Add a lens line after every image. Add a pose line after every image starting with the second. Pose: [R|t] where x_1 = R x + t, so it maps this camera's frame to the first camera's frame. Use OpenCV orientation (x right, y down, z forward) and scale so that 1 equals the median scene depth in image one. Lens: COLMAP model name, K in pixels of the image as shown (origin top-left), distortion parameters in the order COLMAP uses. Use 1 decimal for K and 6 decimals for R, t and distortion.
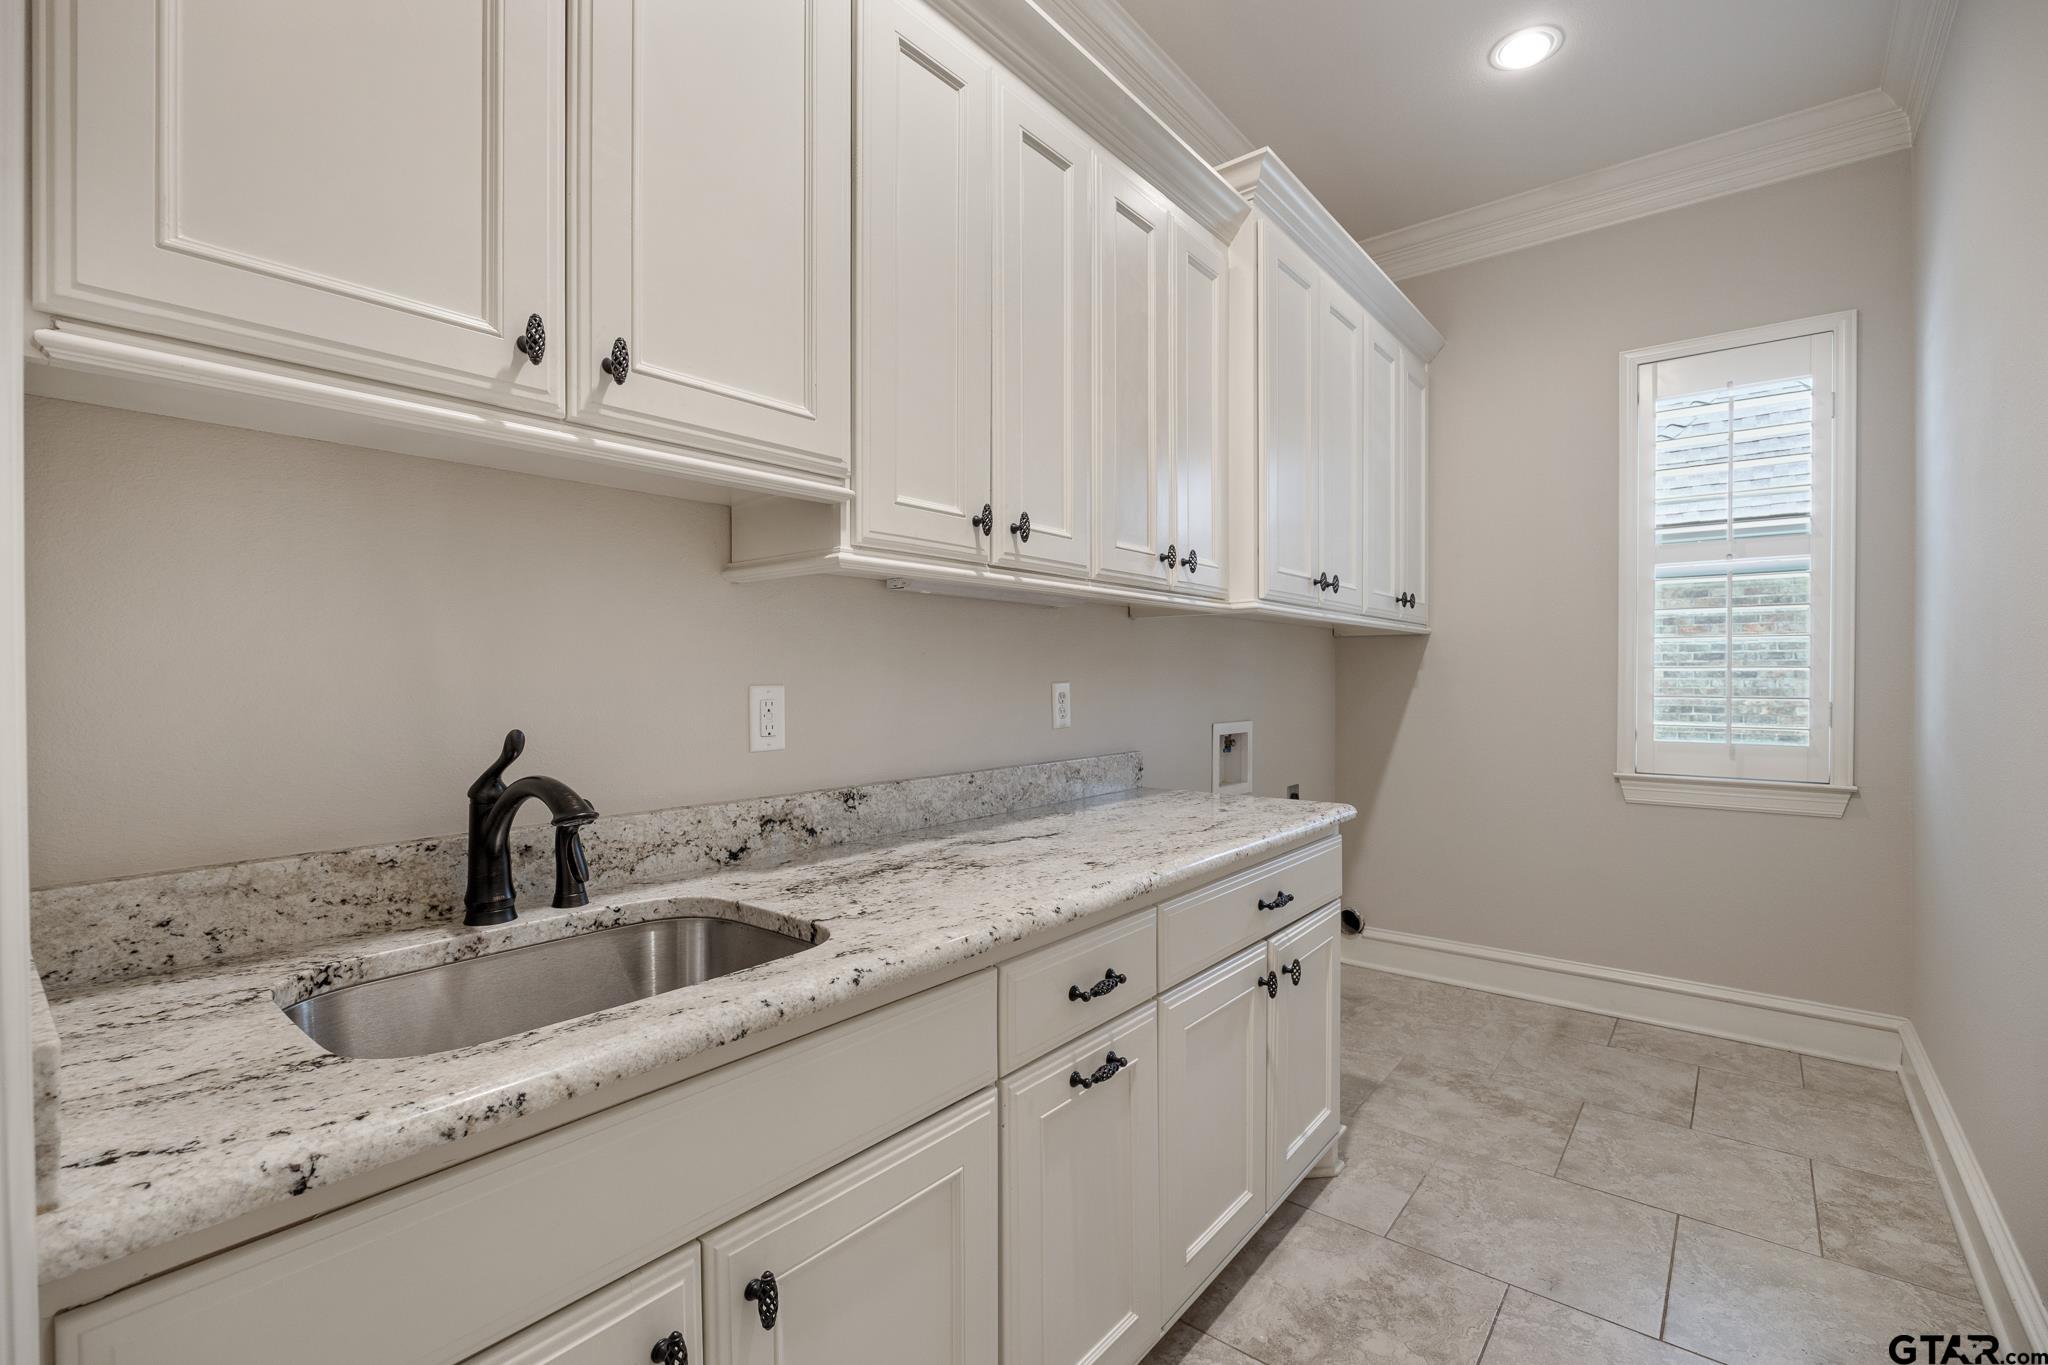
lens RADIAL K [[915.6, 0, 1023.6], [0, 915.6, 691.7], [0, 0, 1]] dist [-0.005626, -0.000308]
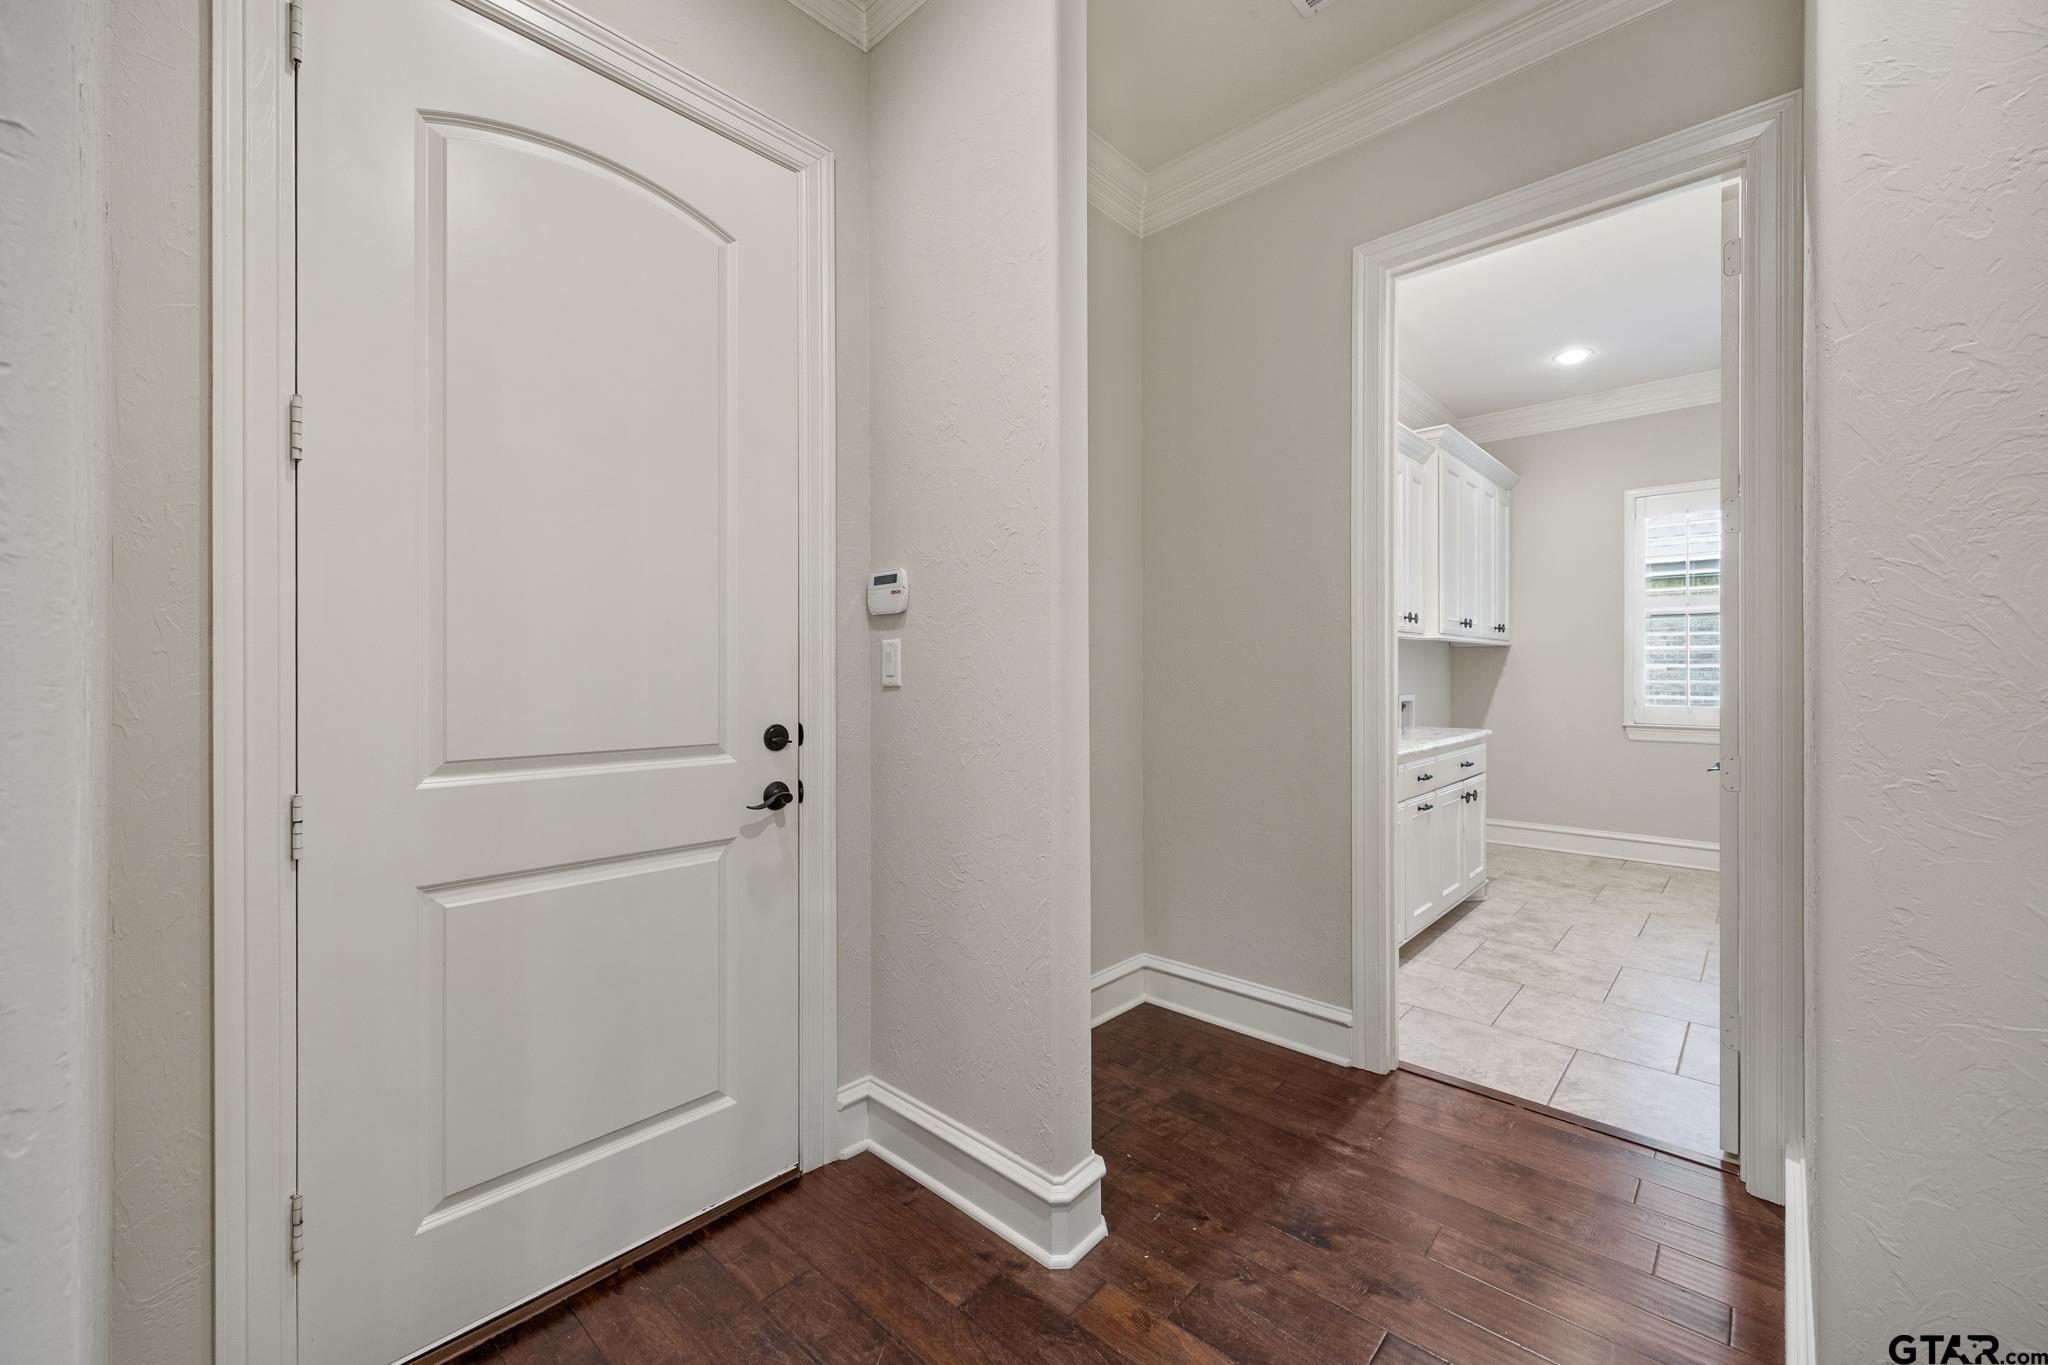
lens RADIAL K [[807.0, 0, 1022.5], [0, 807.0, 666.6], [0, 0, 1]] dist [0.002492, 0.000153]
pose [[0.997211, 0.003915, -0.074525, -0.424705], [-0.005059, 0.999872, -0.015167, 0.005526], [0.074456, 0.015501, 0.997104, -0.694685]]
